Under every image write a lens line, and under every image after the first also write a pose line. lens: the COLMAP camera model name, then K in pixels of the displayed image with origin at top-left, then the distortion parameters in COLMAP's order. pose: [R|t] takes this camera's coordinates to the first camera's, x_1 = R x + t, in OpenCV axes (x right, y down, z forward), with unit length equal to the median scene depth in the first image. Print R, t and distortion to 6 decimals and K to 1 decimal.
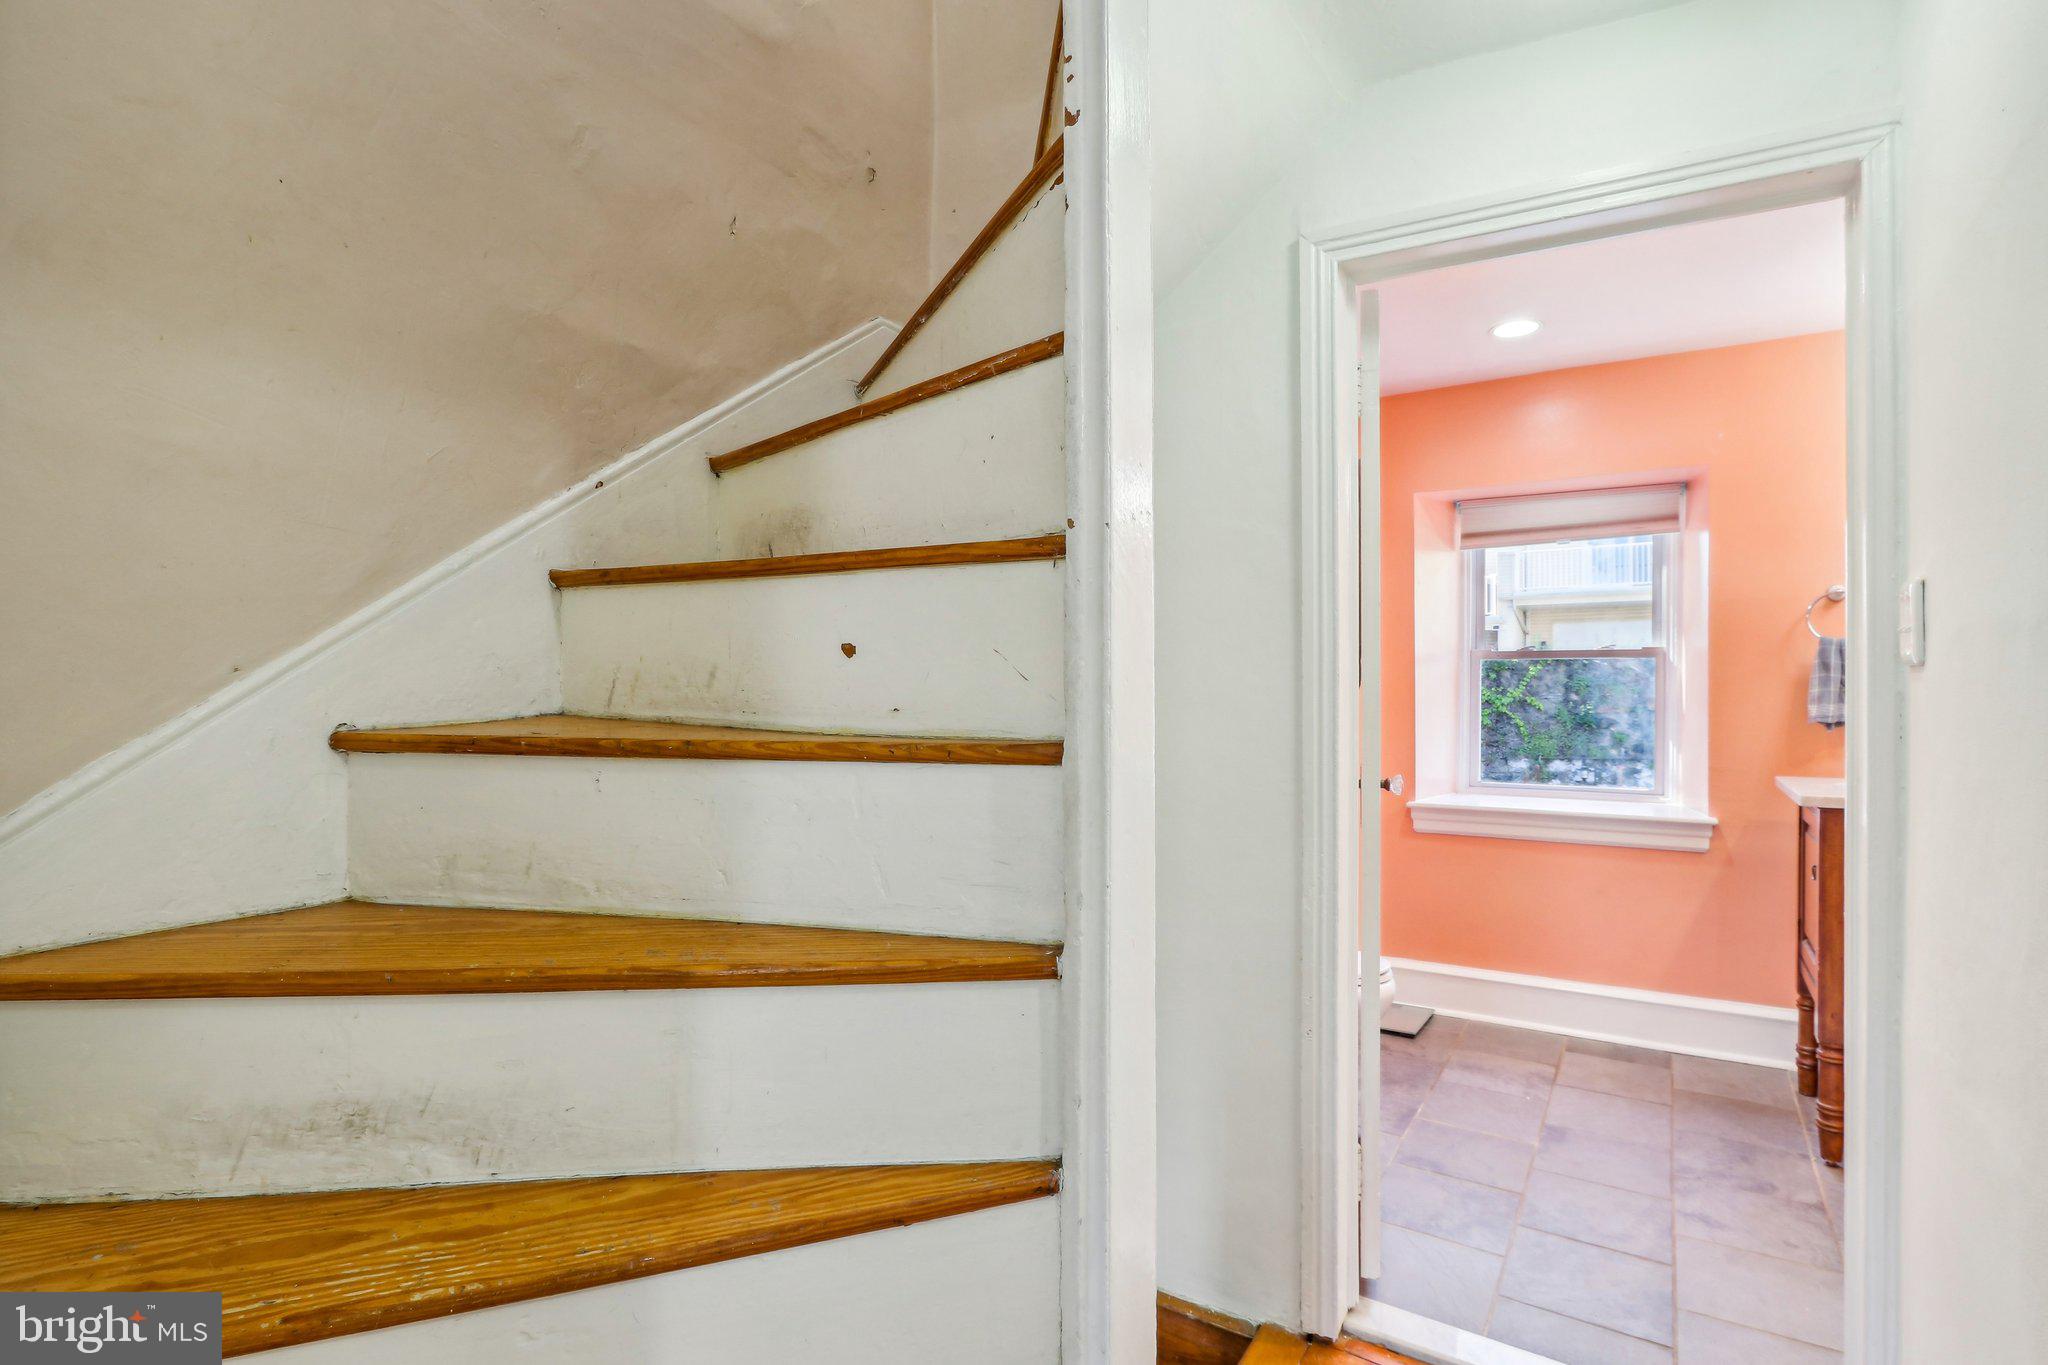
lens RADIAL K [[1012.6, 0, 1016.3], [0, 1012.6, 690.5], [0, 0, 1]] dist [0.003238, 0.000156]
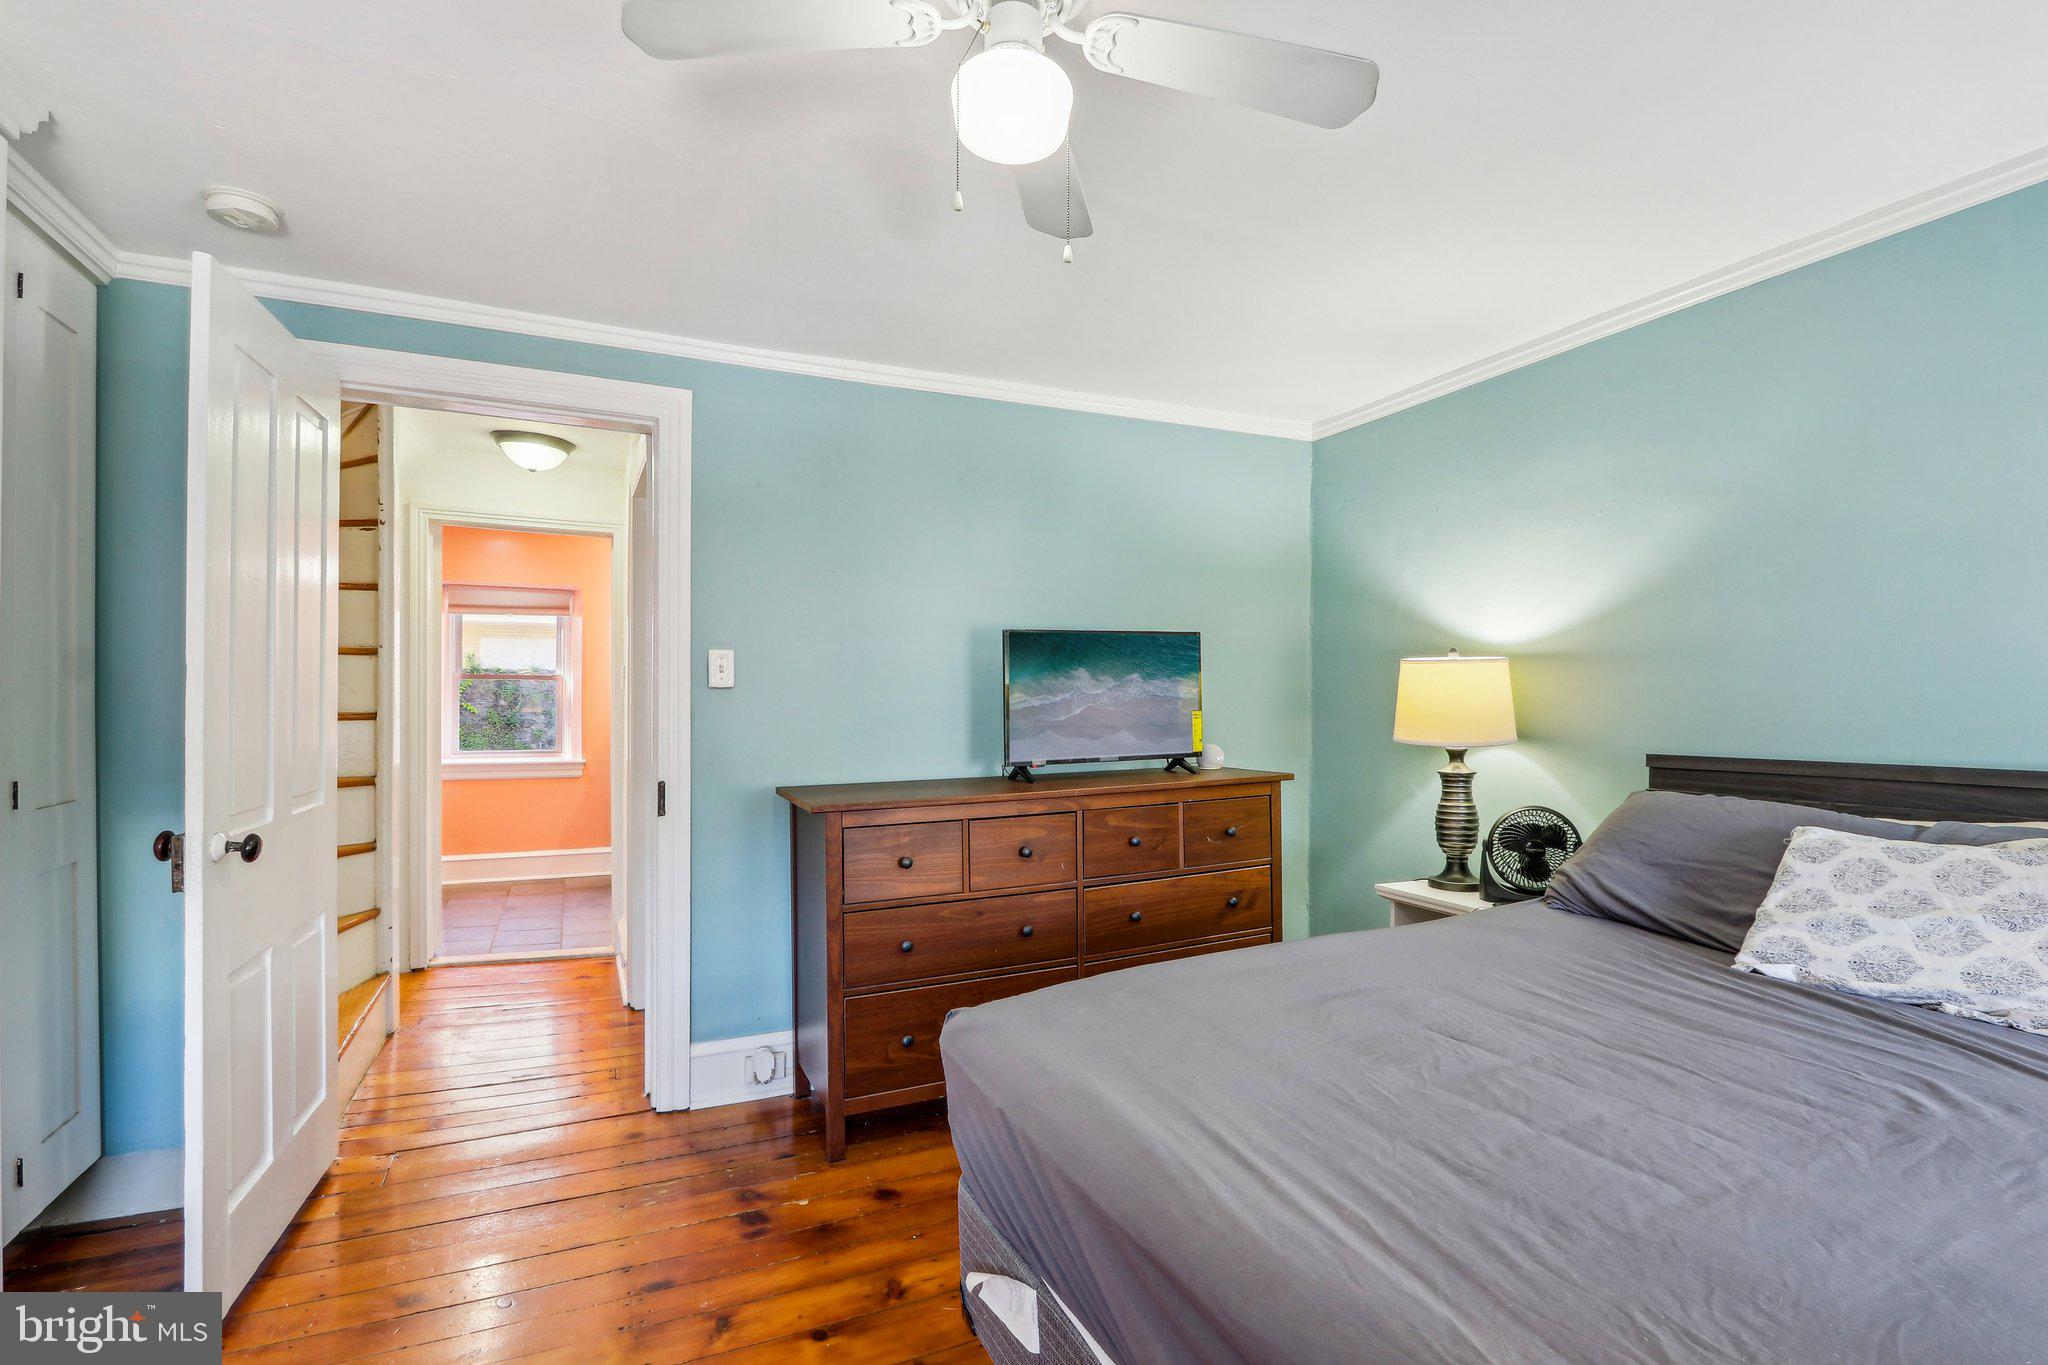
lens RADIAL K [[981.4, 0, 1076.2], [0, 981.4, 687.1], [0, 0, 1]] dist [-0.058216, 0.038272]
pose [[0.501191, 0.005210, 0.865321, -0.489439], [0.003969, 0.999958, -0.008319, 0.001353], [-0.865328, 0.007604, 0.501149, -0.813794]]
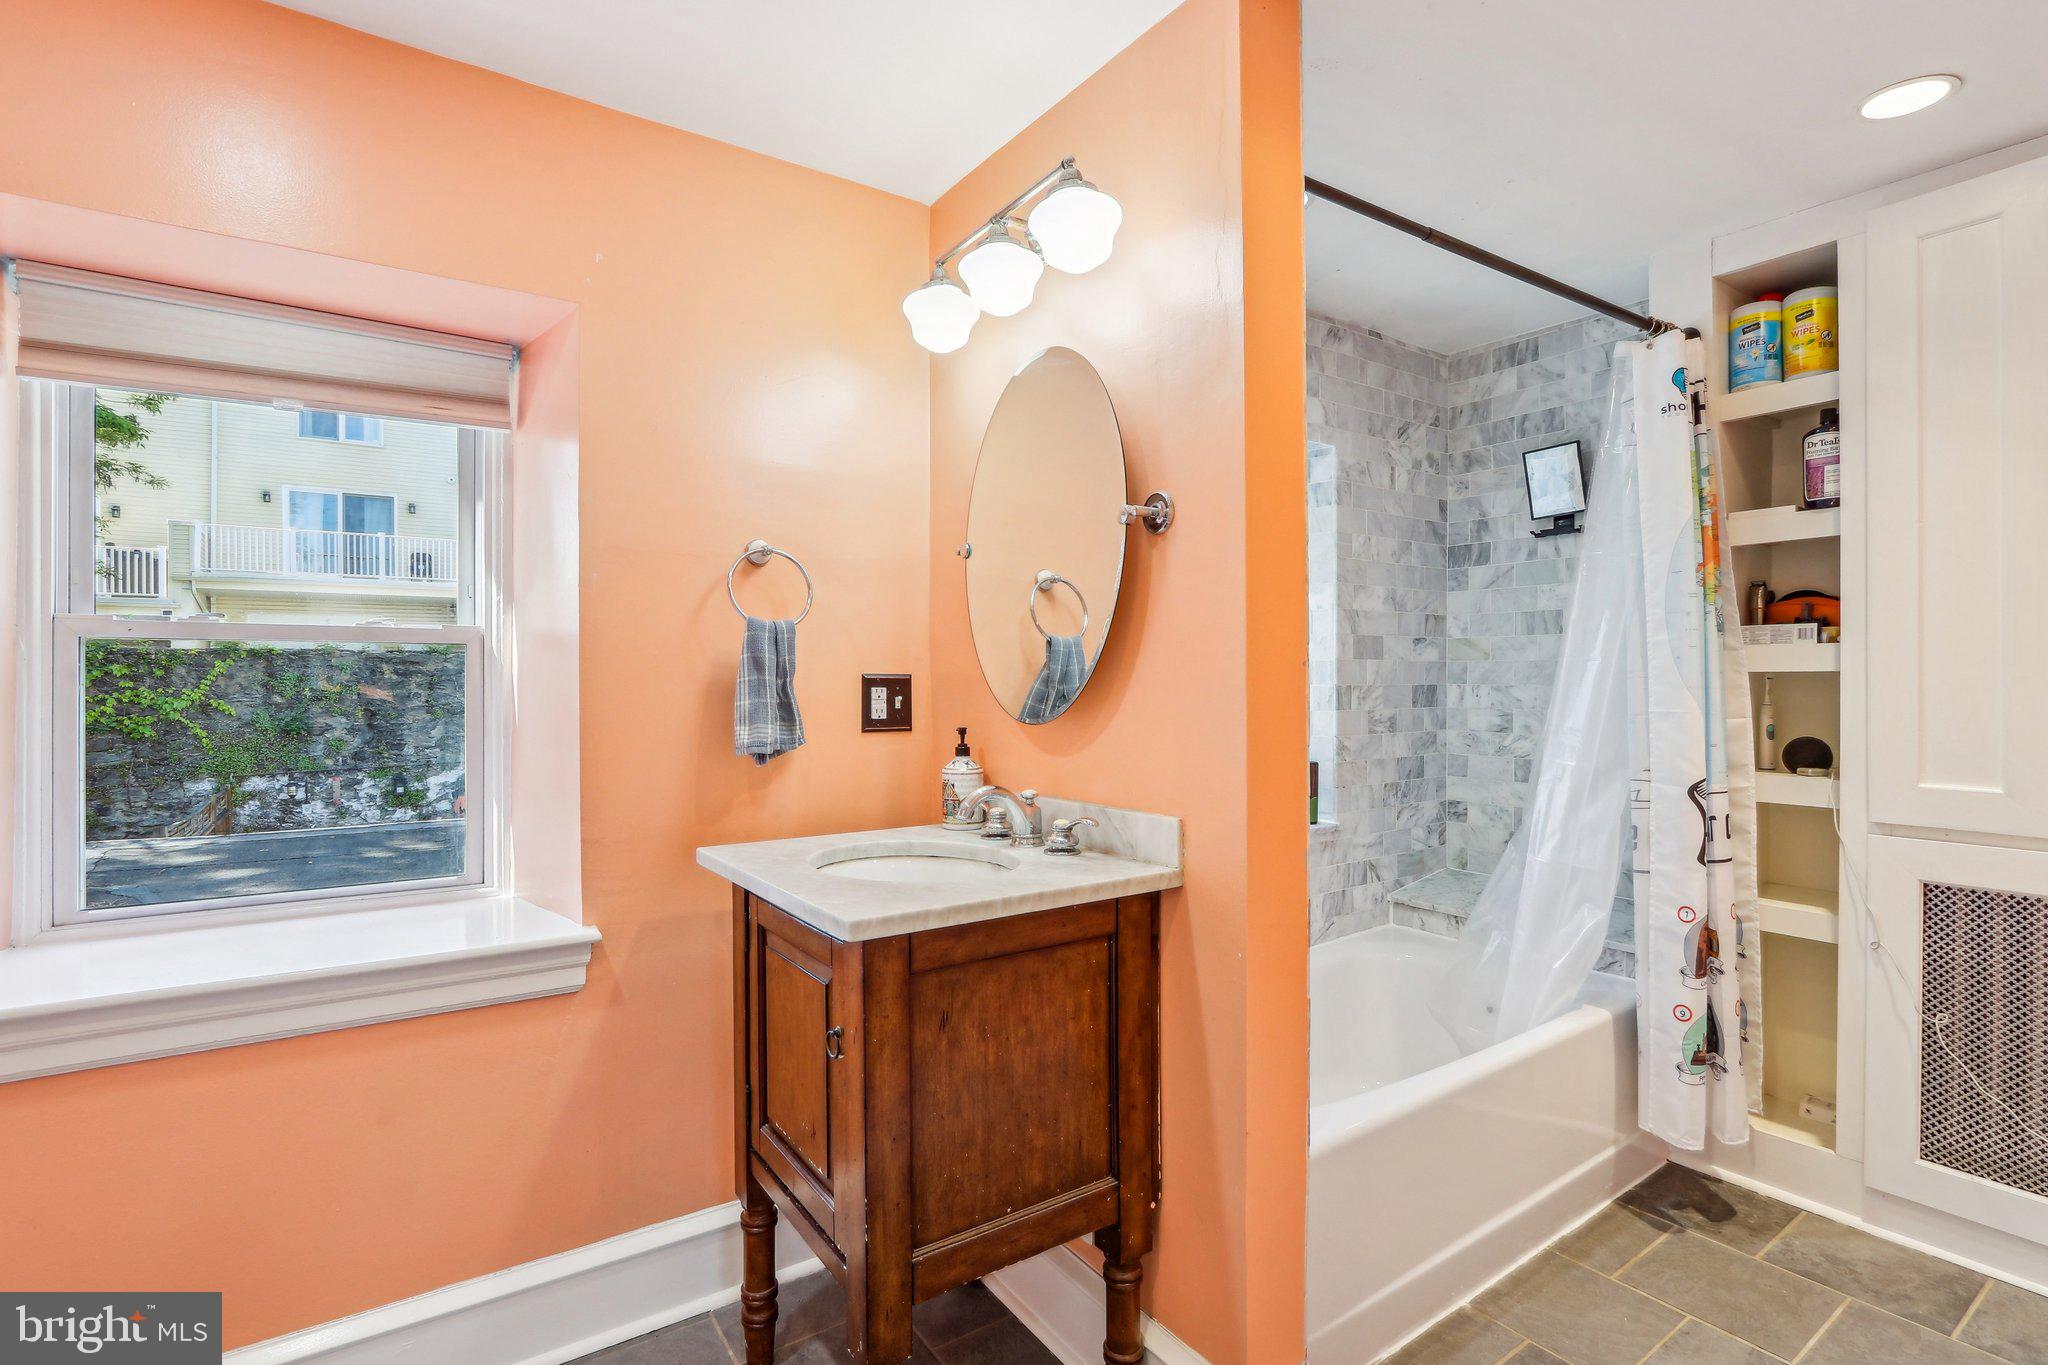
lens RADIAL K [[950.3, 0, 1024.0], [0, 950.3, 682.5], [0, 0, 1]] dist [-0.004100, -0.000665]
pose [[0.385448, -0.001480, 0.922728, 0.280389], [0.006310, 0.999980, -0.001031, -0.009545], [-0.922708, 0.006220, 0.385450, 0.548031]]
